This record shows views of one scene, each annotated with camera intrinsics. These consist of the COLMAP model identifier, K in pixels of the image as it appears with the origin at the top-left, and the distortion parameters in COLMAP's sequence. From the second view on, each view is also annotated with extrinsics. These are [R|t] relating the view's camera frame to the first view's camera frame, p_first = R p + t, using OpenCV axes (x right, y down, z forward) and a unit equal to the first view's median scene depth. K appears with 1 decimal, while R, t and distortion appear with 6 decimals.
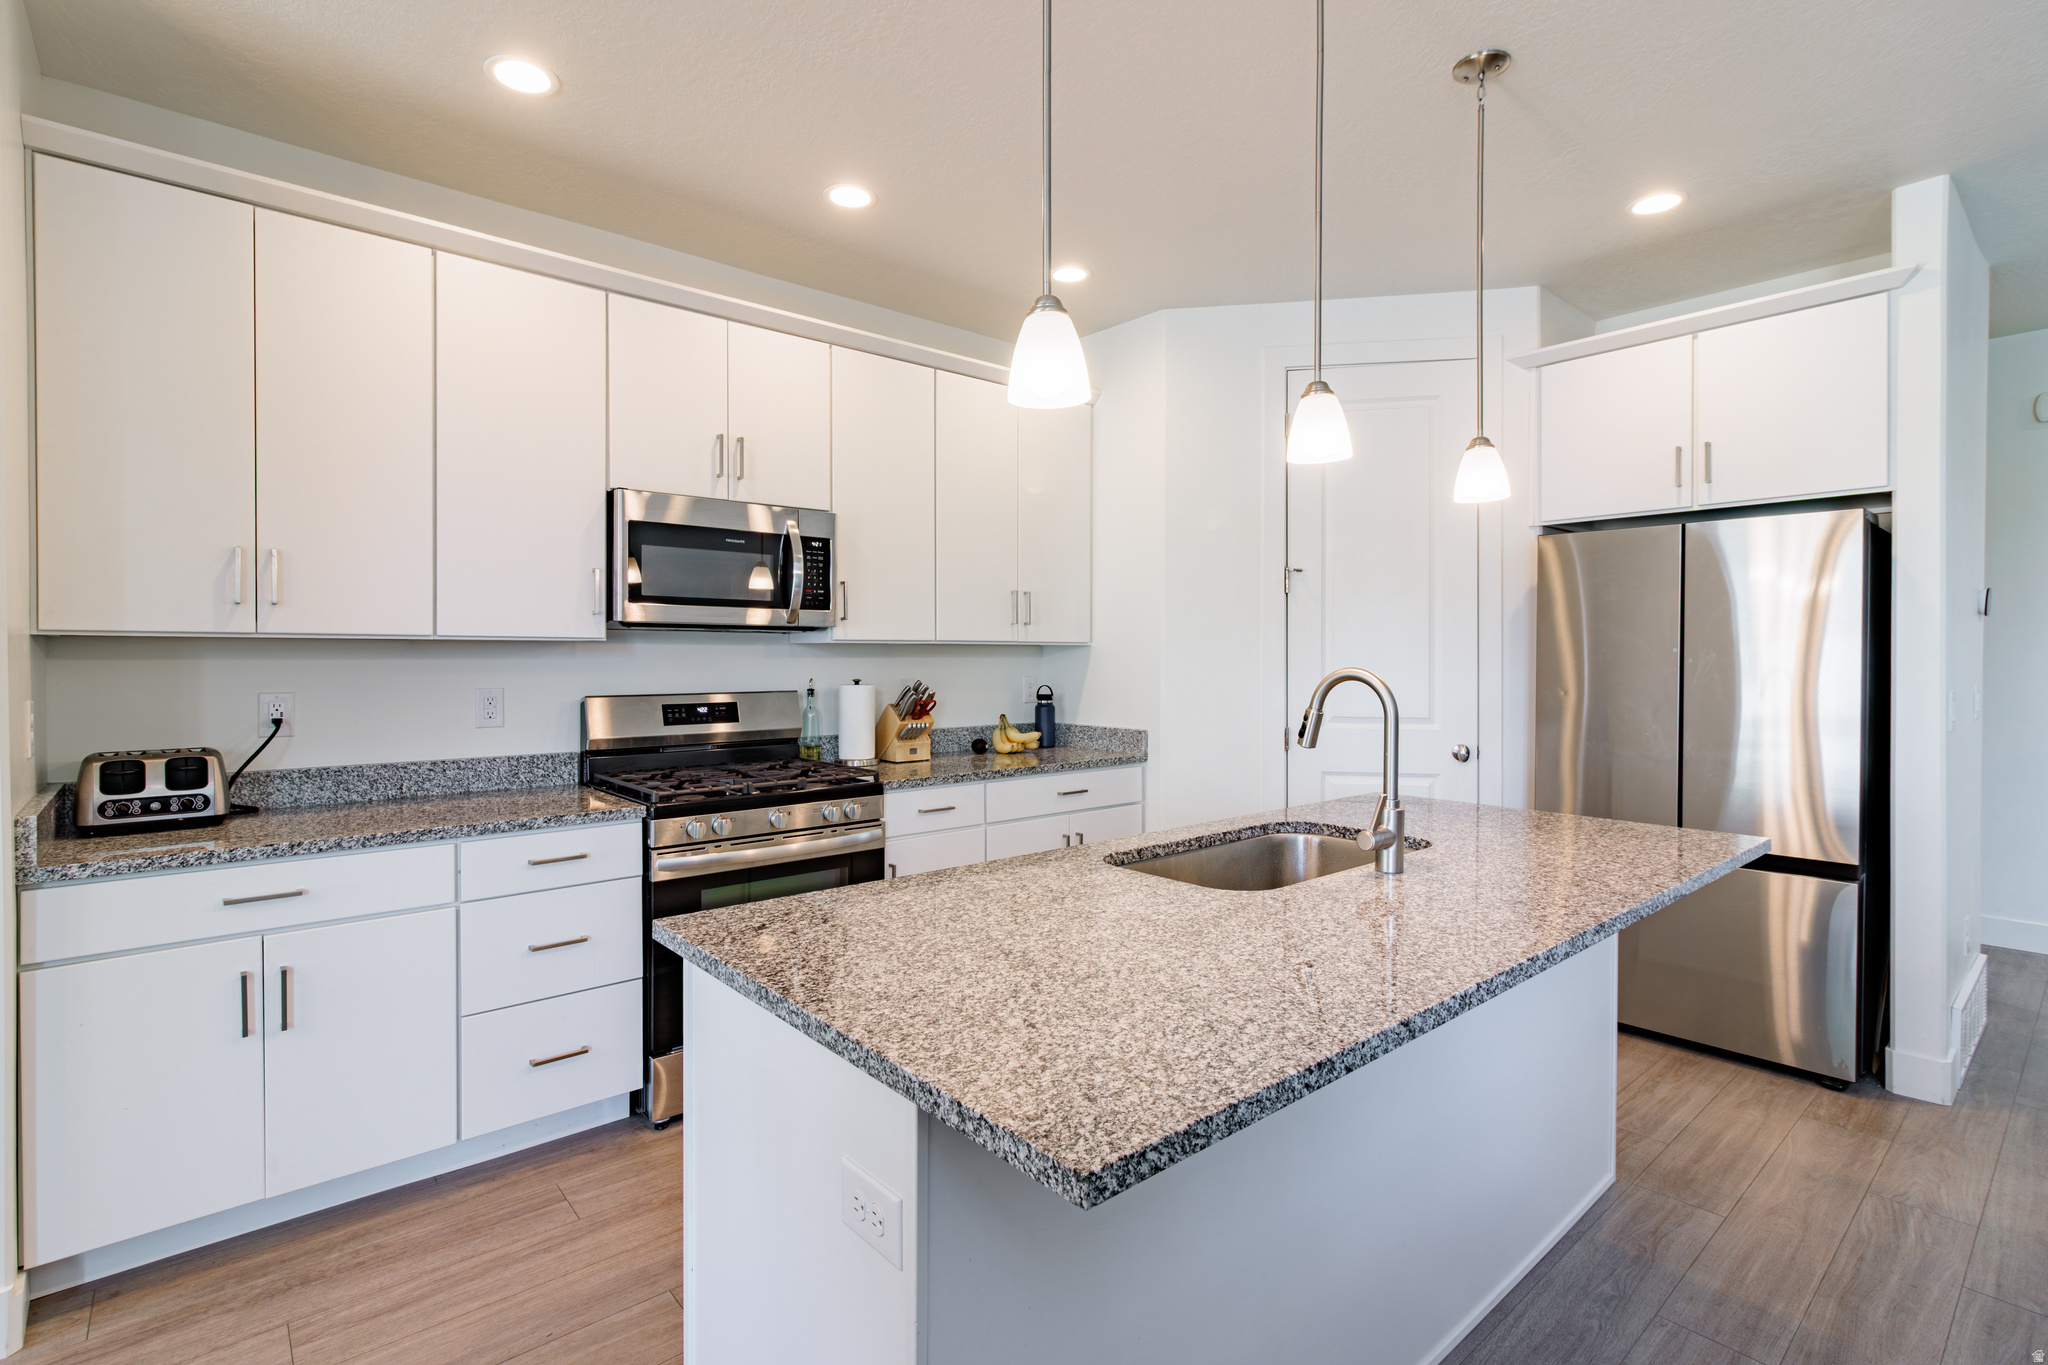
lens RADIAL K [[964.8, 0, 994.4], [0, 964.8, 659.3], [0, 0, 1]] dist [0.003518, 0.000436]
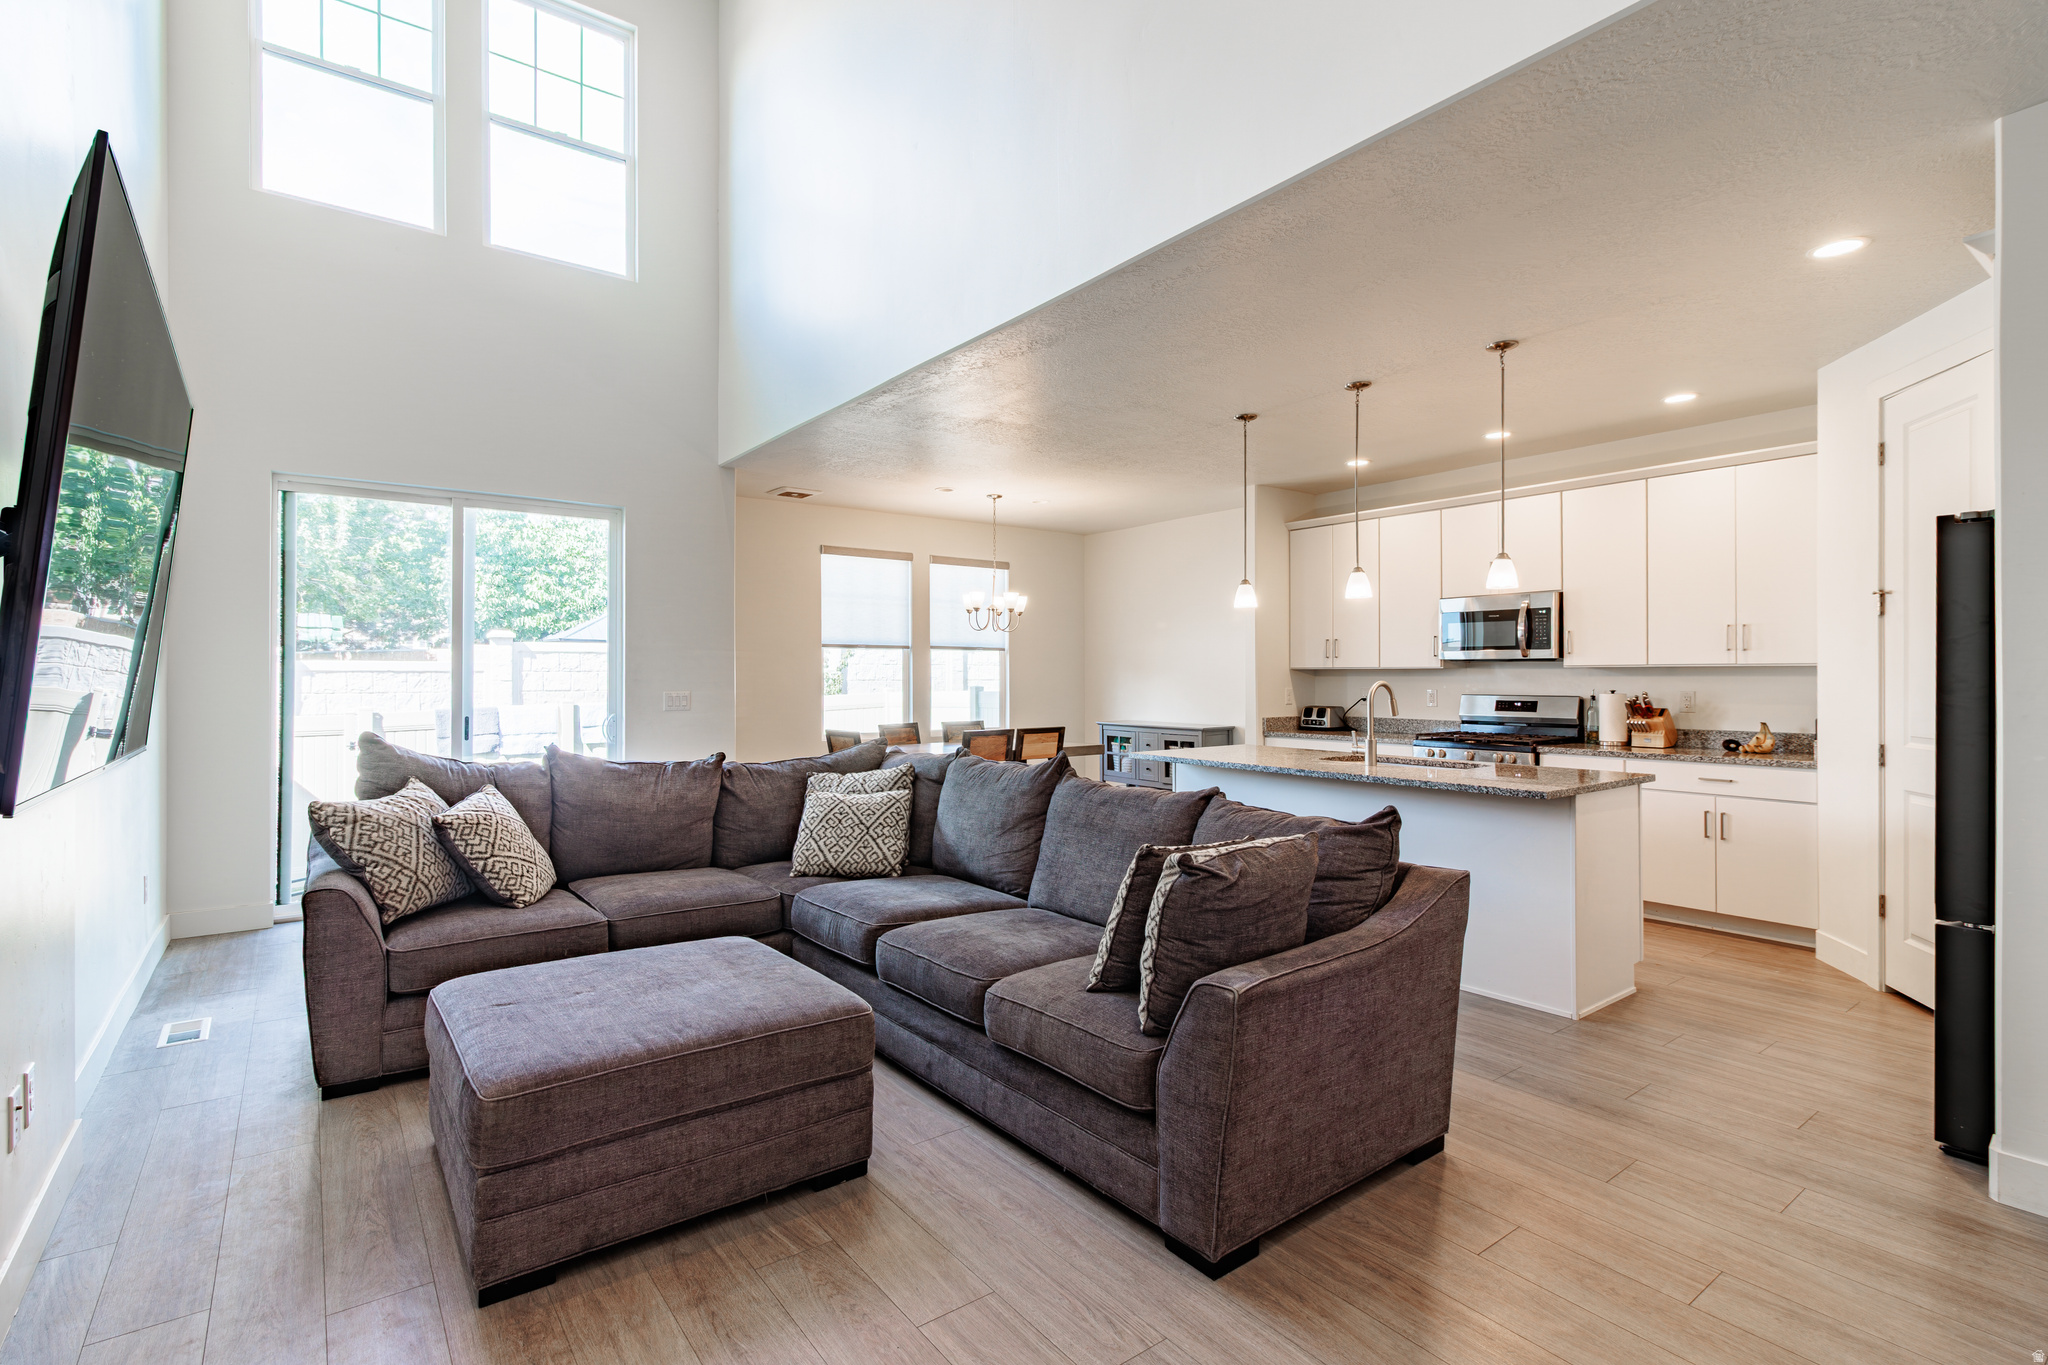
lens RADIAL K [[949.7, 0, 1017.4], [0, 949.7, 675.4], [0, 0, 1]] dist [0.001458, 0.000406]
pose [[-0.060303, 0.003057, -0.998175, 1.618748], [0.000881, 0.999995, 0.003010, -0.009865], [0.998180, -0.000698, -0.060306, 0.151035]]
